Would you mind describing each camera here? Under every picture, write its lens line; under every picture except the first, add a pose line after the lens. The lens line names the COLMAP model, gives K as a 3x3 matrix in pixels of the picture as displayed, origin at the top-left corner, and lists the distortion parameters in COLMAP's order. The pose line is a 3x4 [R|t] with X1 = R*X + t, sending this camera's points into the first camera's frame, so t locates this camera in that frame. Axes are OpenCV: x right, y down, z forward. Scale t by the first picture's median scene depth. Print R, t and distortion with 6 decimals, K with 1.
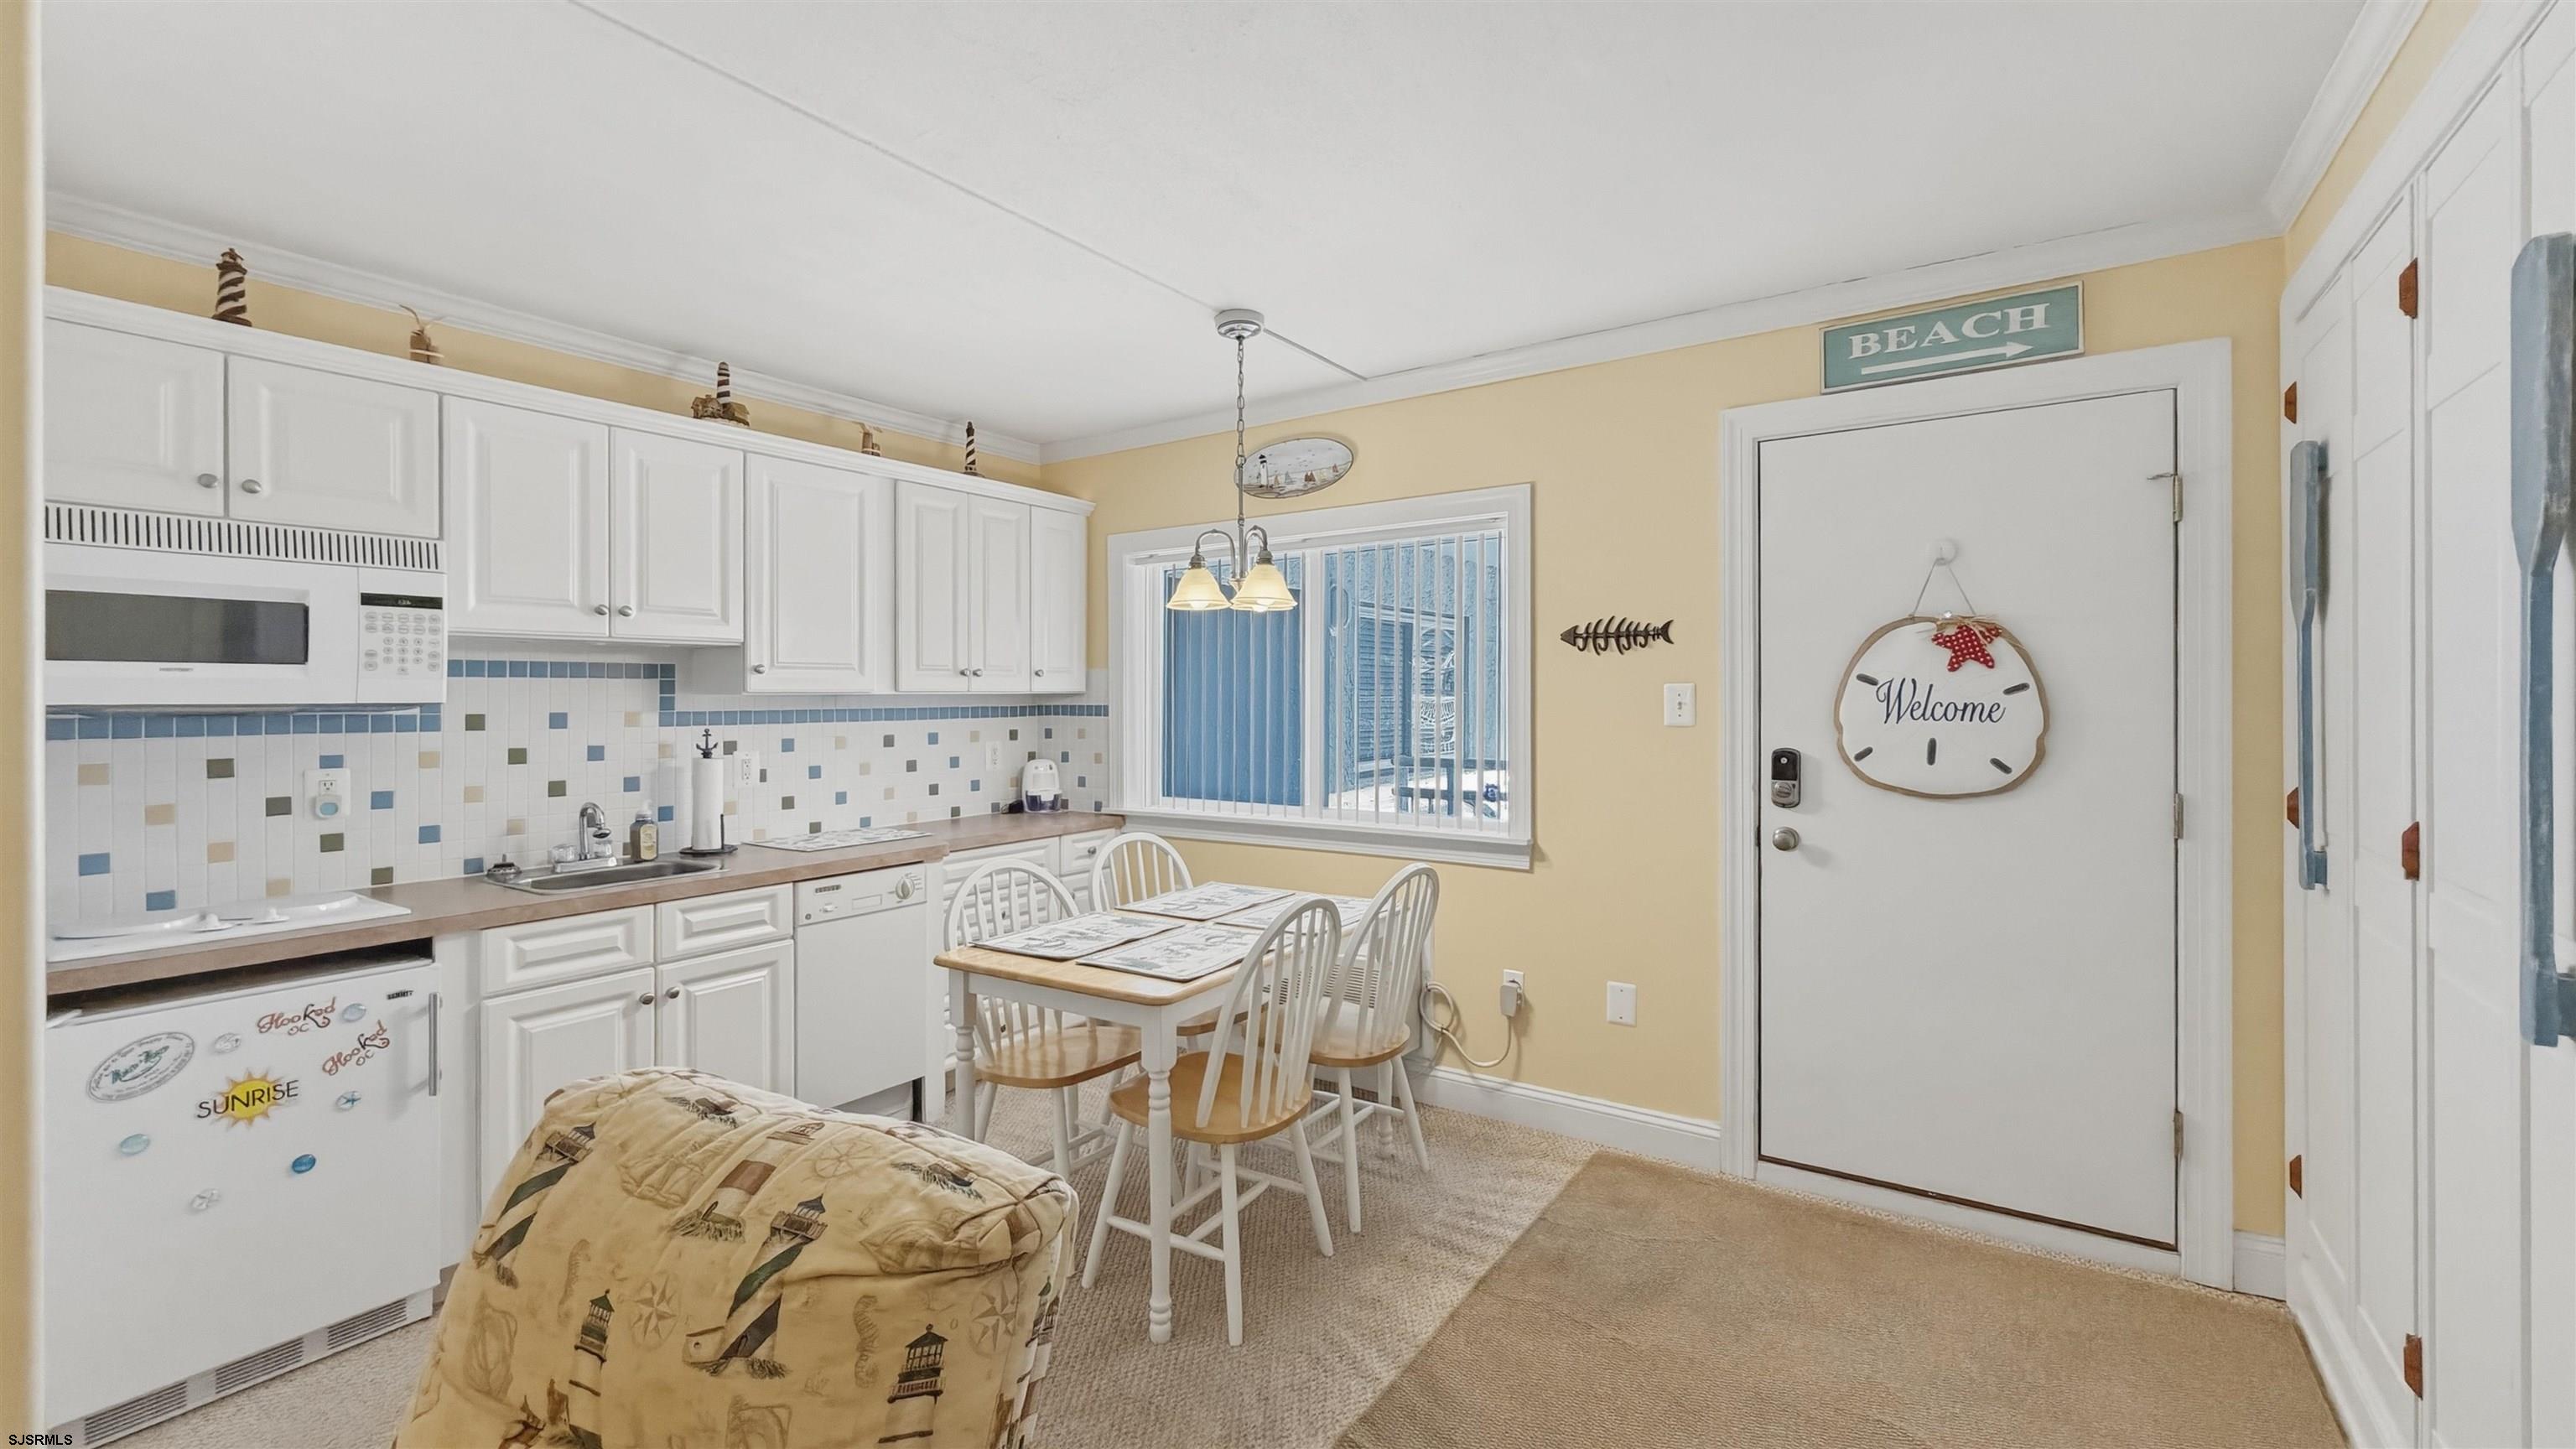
lens RADIAL K [[1063.9, 0, 1266.3], [0, 1063.9, 707.8], [0, 0, 1]] dist [0.003736, 0.000624]
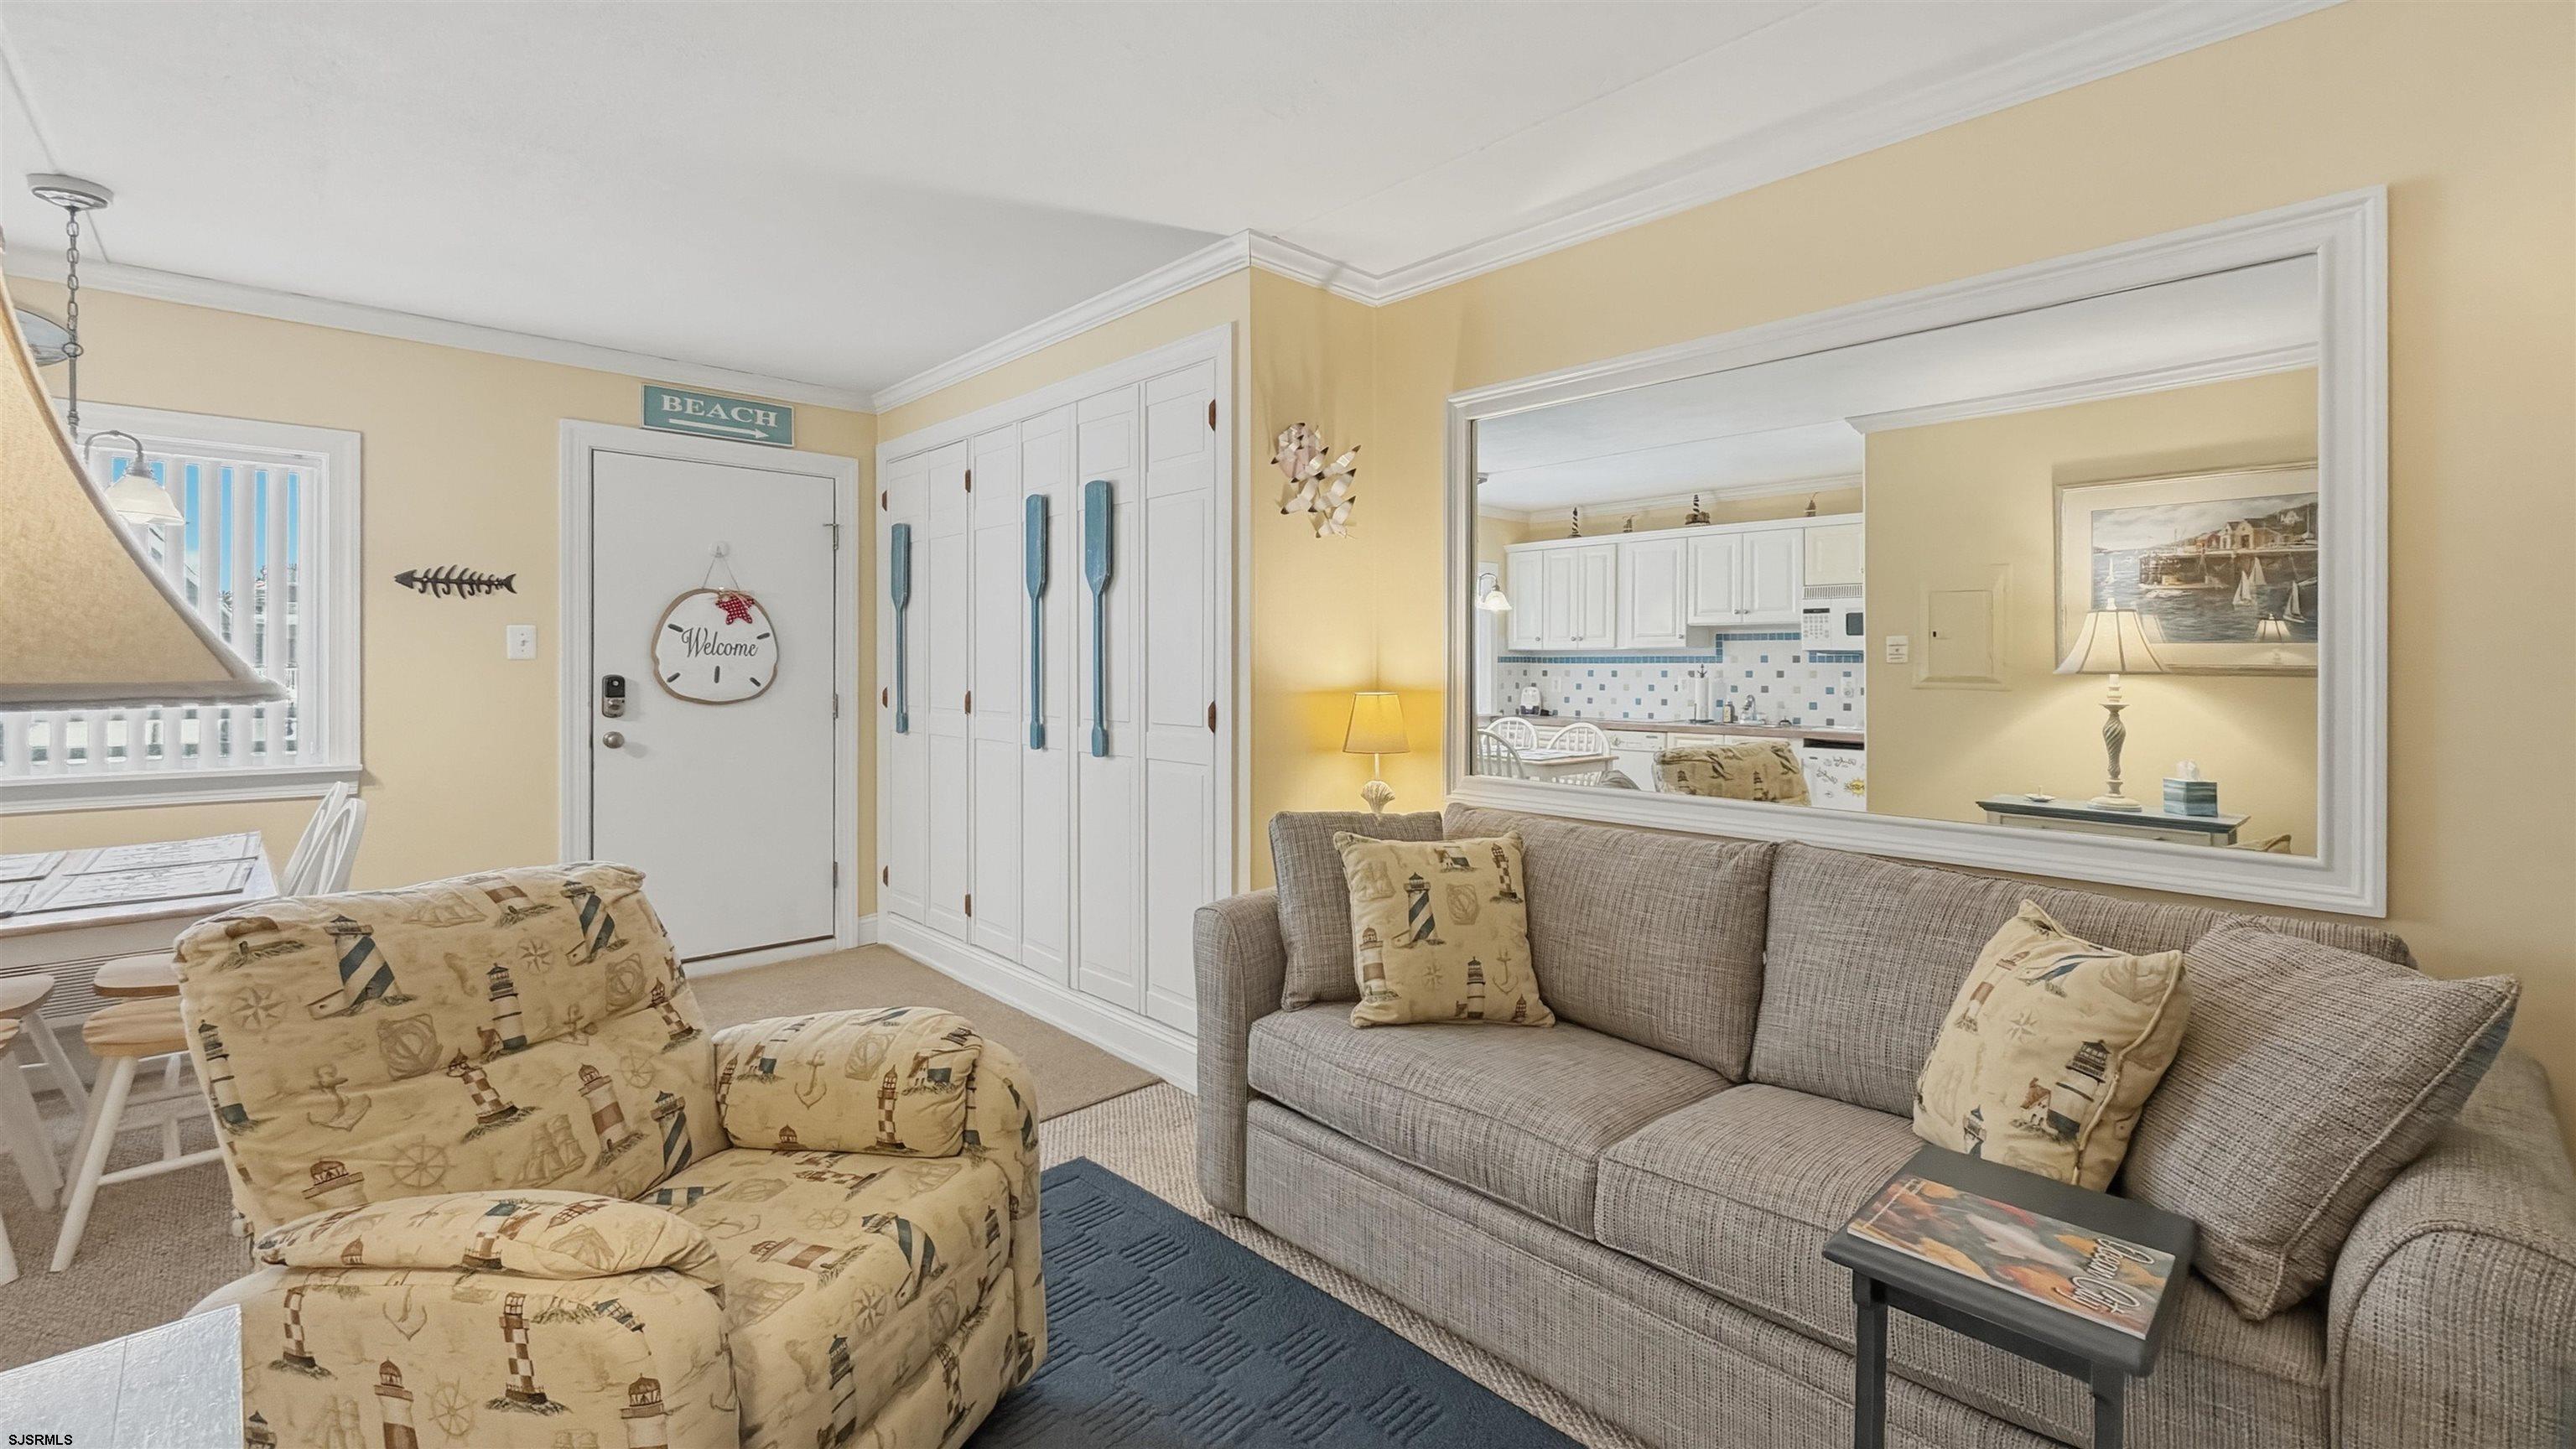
lens RADIAL K [[1063.9, 0, 1303.9], [0, 1063.9, 673.2], [0, 0, 1]] dist [0.003736, 0.000624]
pose [[0.213848, 0.000213, 0.976867, -0.648326], [0.006046, 0.999981, -0.001541, 0.041455], [-0.976848, 0.006235, 0.213843, -0.168336]]
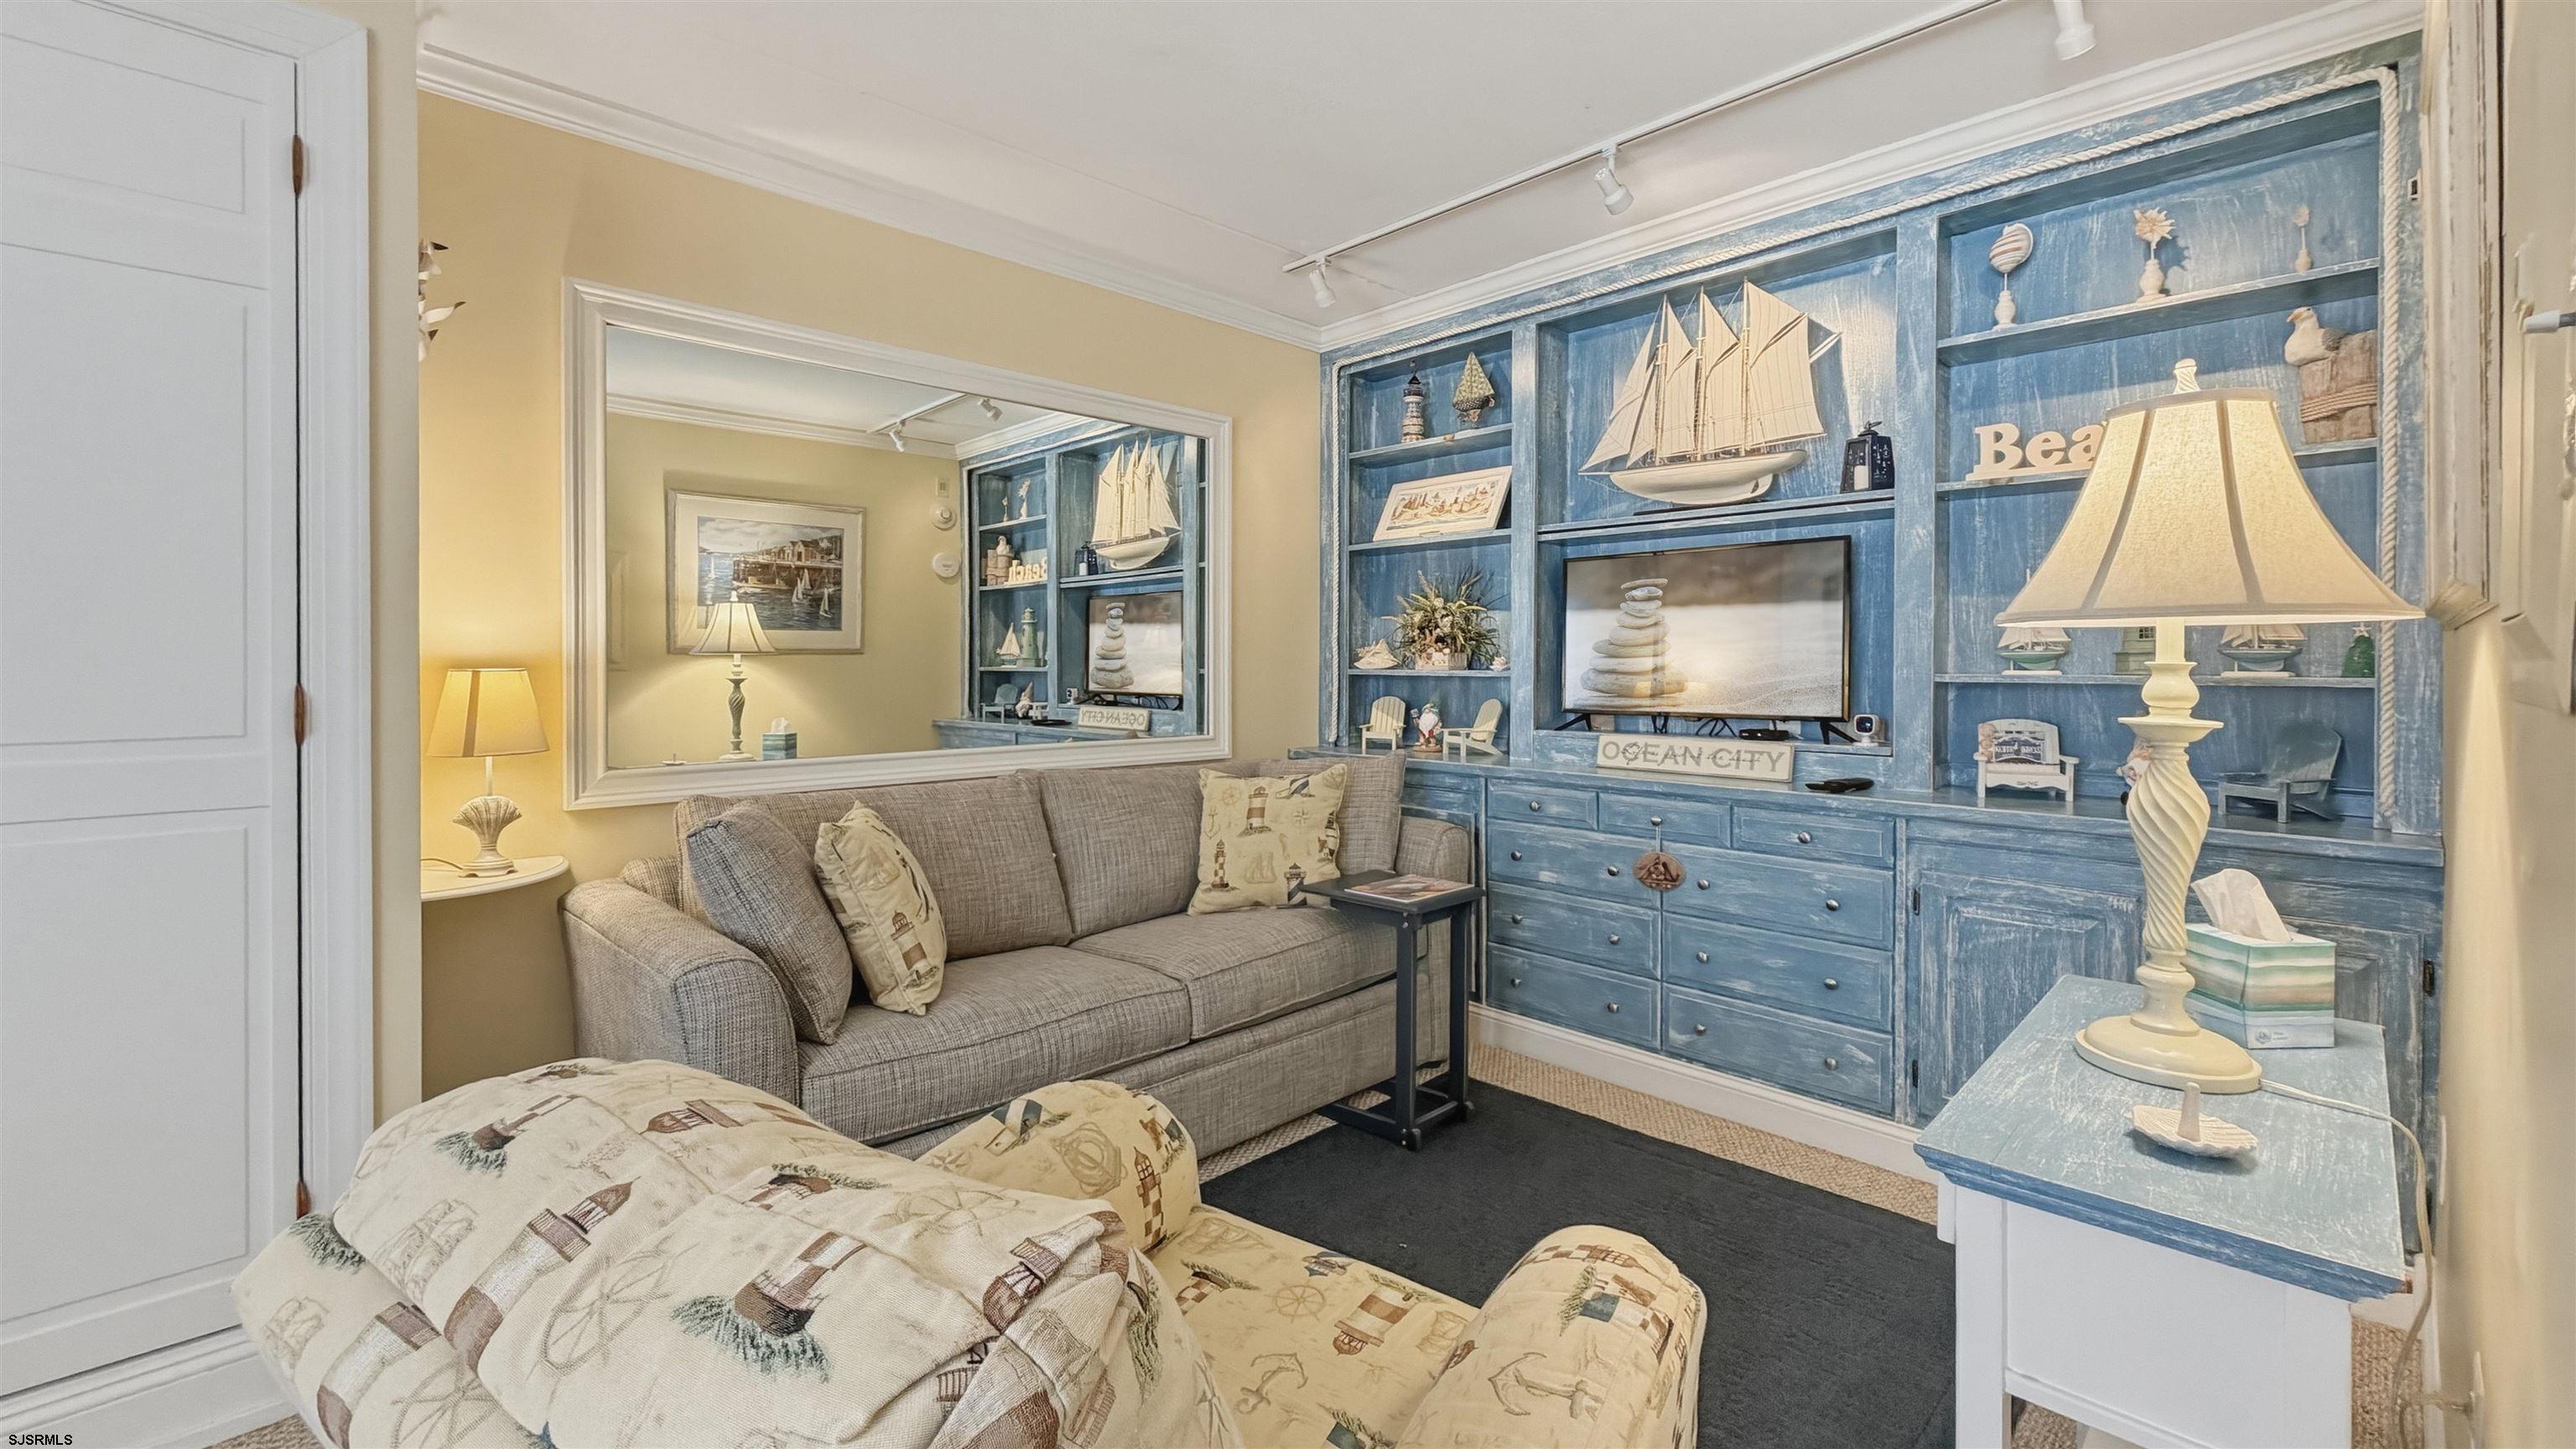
lens RADIAL K [[1063.9, 0, 1308.3], [0, 1063.9, 665.5], [0, 0, 1]] dist [0.003736, 0.000624]
pose [[-0.979966, 0.002897, 0.199143, -0.319089], [0.005462, 0.999909, 0.012332, 0.049691], [-0.199089, 0.013173, -0.979893, 0.547115]]
